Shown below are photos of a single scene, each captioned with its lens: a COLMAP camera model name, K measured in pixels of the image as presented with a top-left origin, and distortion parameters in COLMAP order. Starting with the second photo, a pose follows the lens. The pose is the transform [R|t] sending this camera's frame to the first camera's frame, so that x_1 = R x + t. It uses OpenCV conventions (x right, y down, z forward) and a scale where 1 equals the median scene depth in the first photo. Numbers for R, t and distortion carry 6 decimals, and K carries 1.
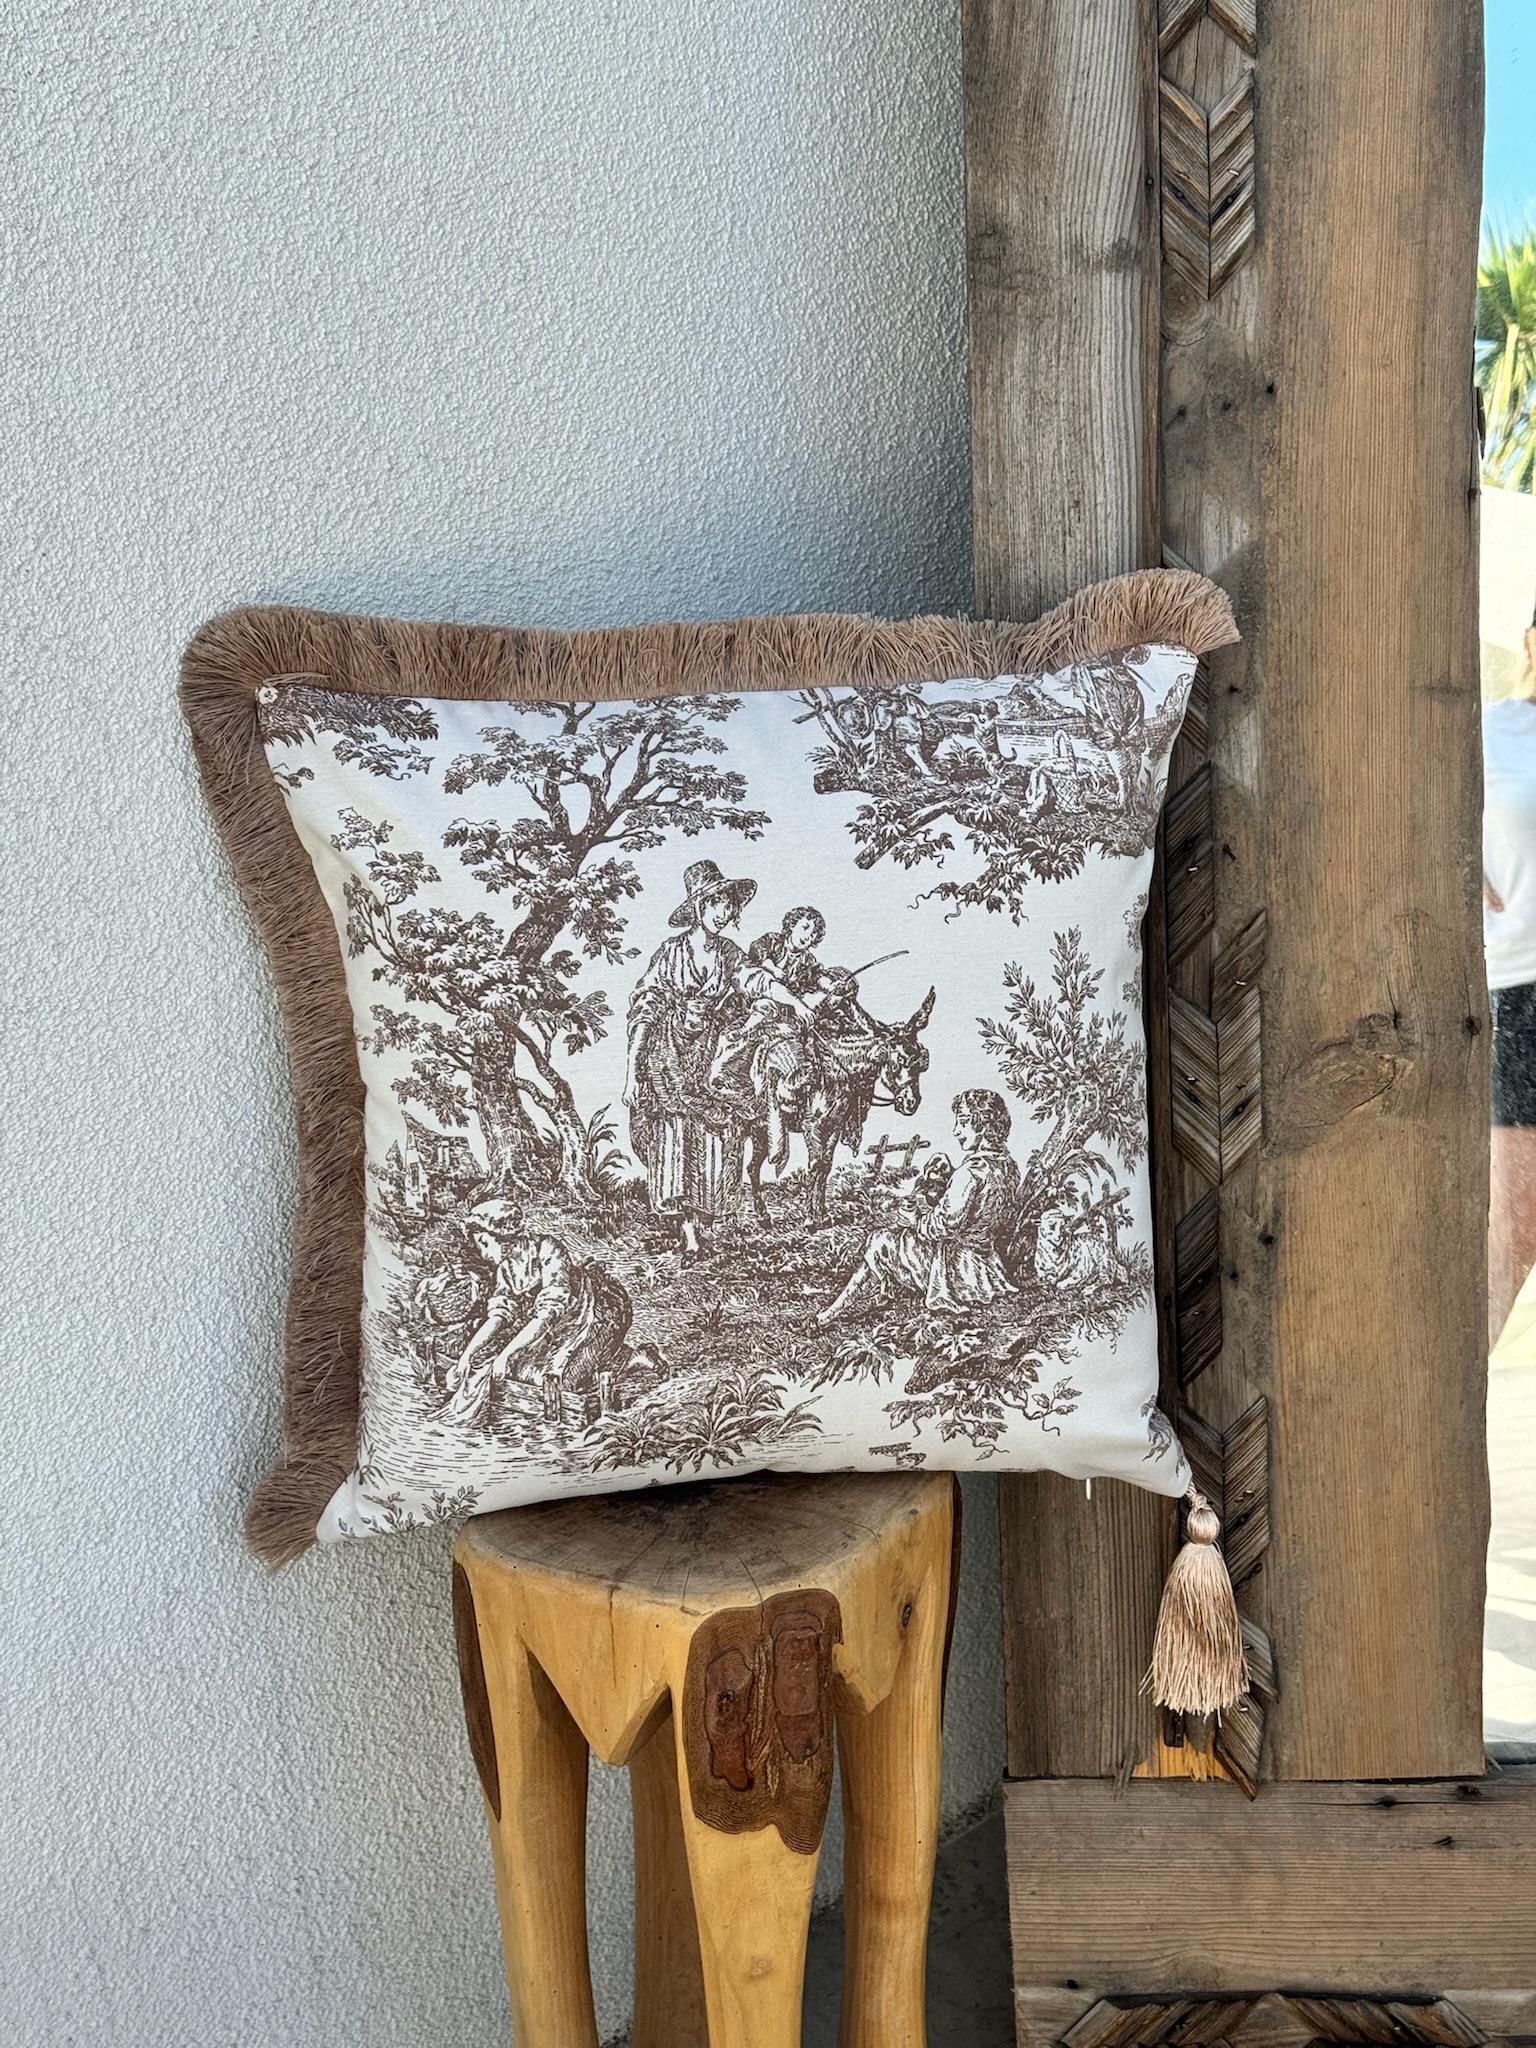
lens RADIAL K [[2868.7, 0, 768.0], [0, 2868.7, 1024.0], [0, 0, 1]] dist [0.249472, -0.618662]
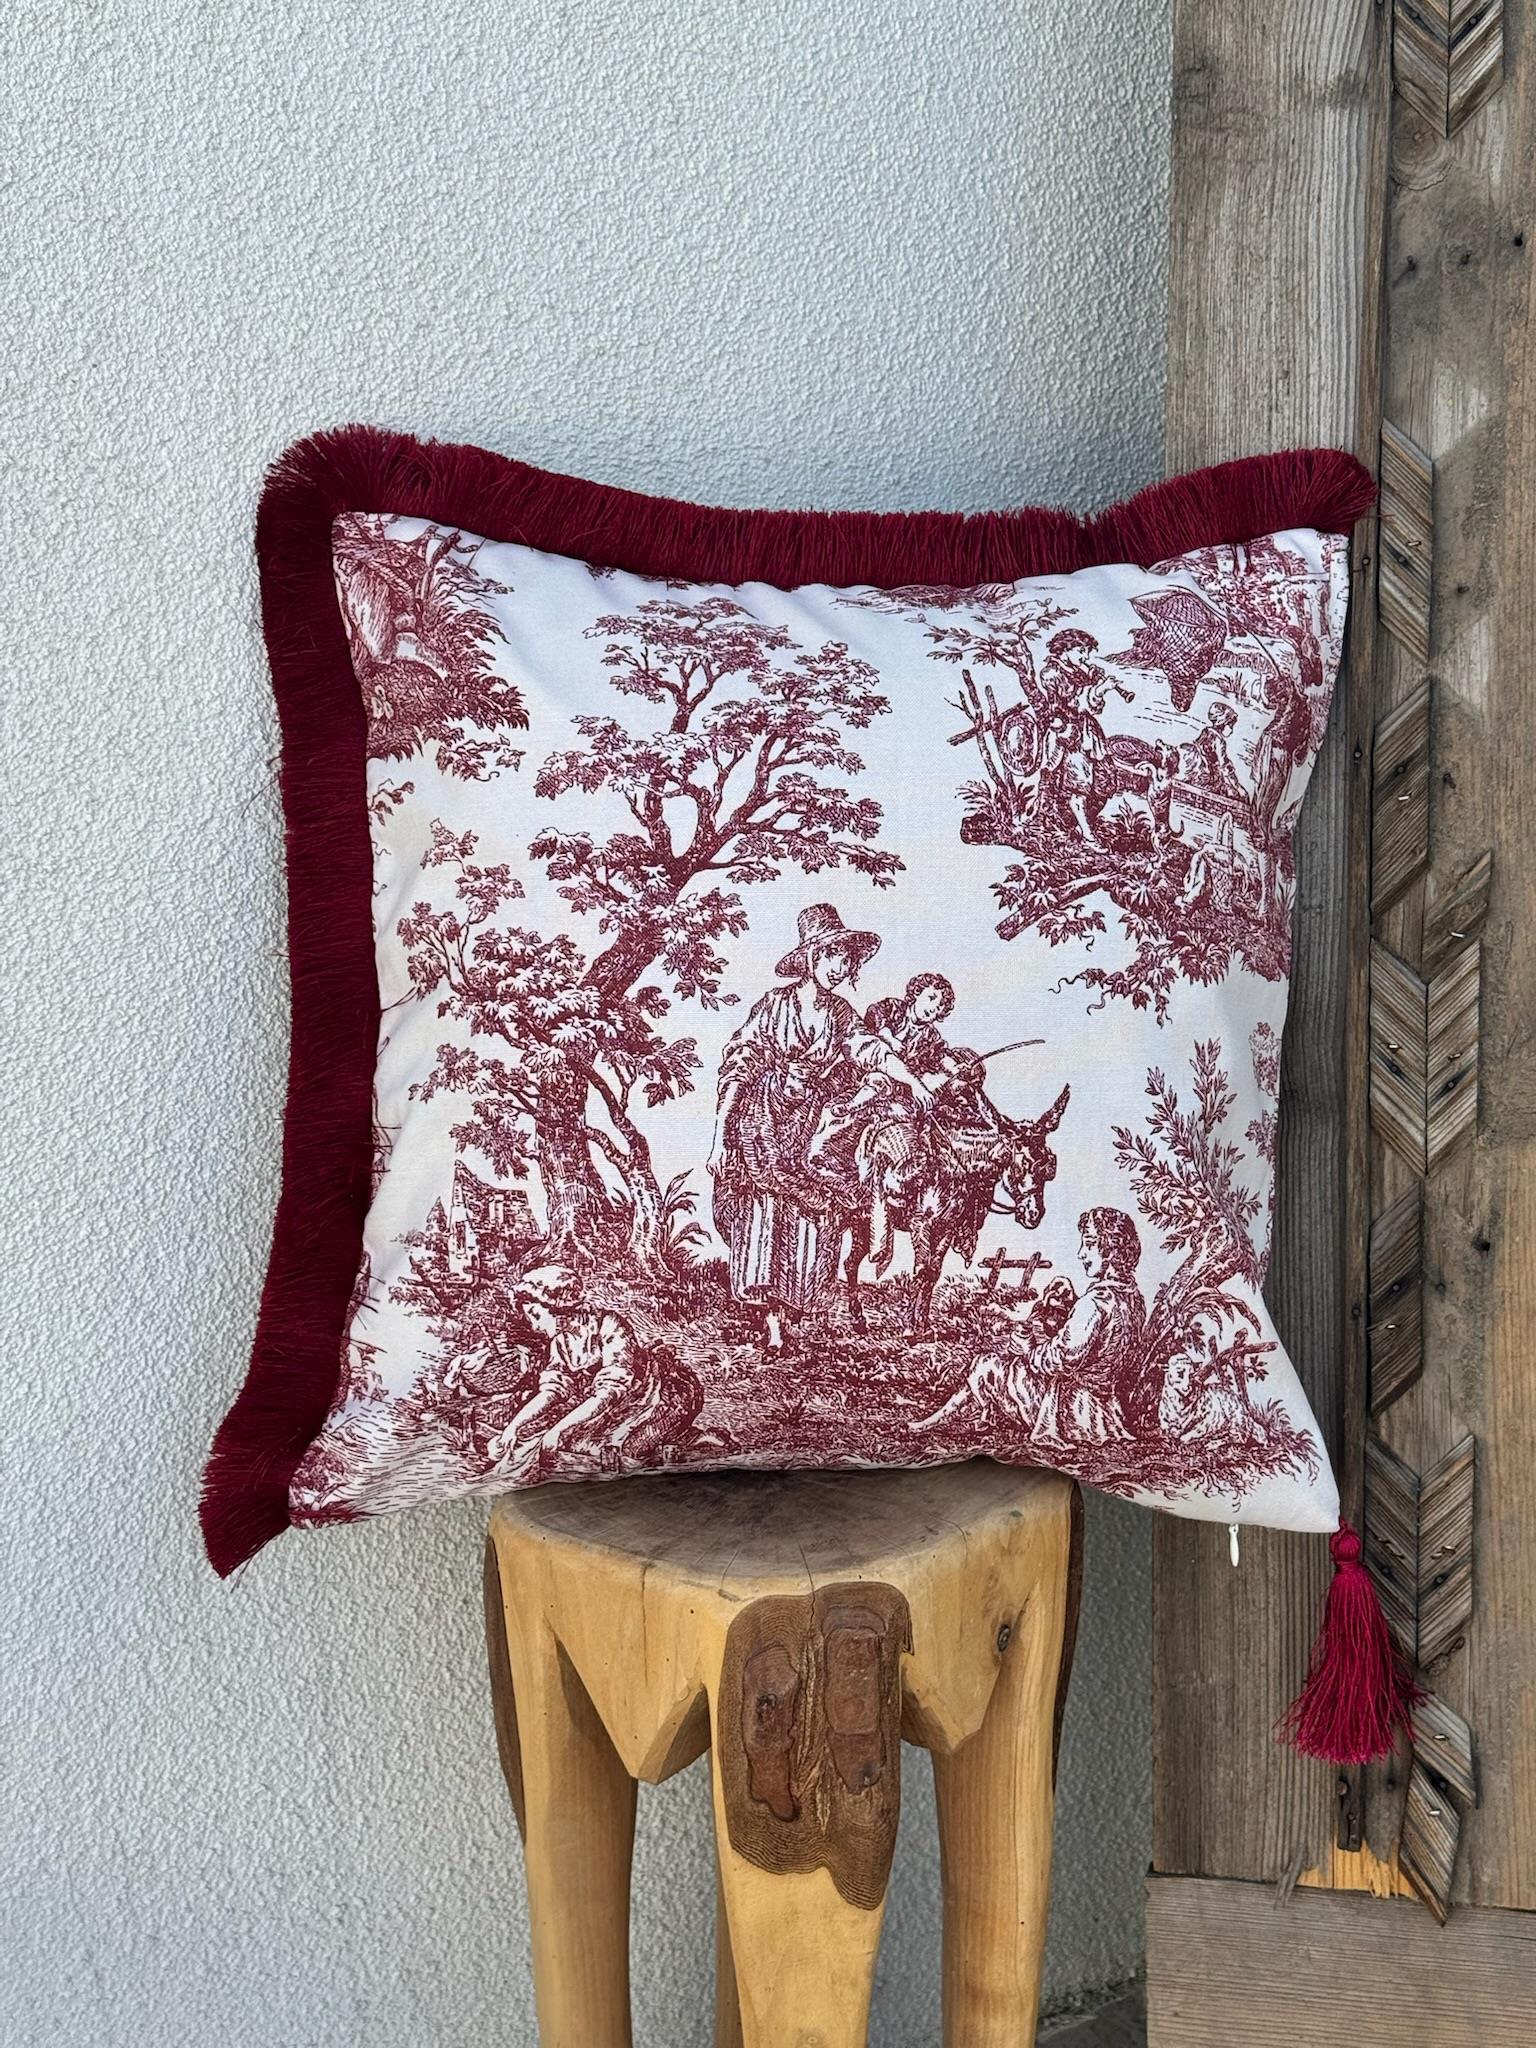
lens RADIAL K [[2868.7, 0, 768.0], [0, 2868.7, 1024.0], [0, 0, 1]] dist [0.249472, -0.618662]
pose [[0.984797, 0.048959, -0.166664, 0.109373], [-0.061771, 0.995448, -0.072578, 0.087472], [0.162352, 0.081770, 0.983339, 0.133341]]
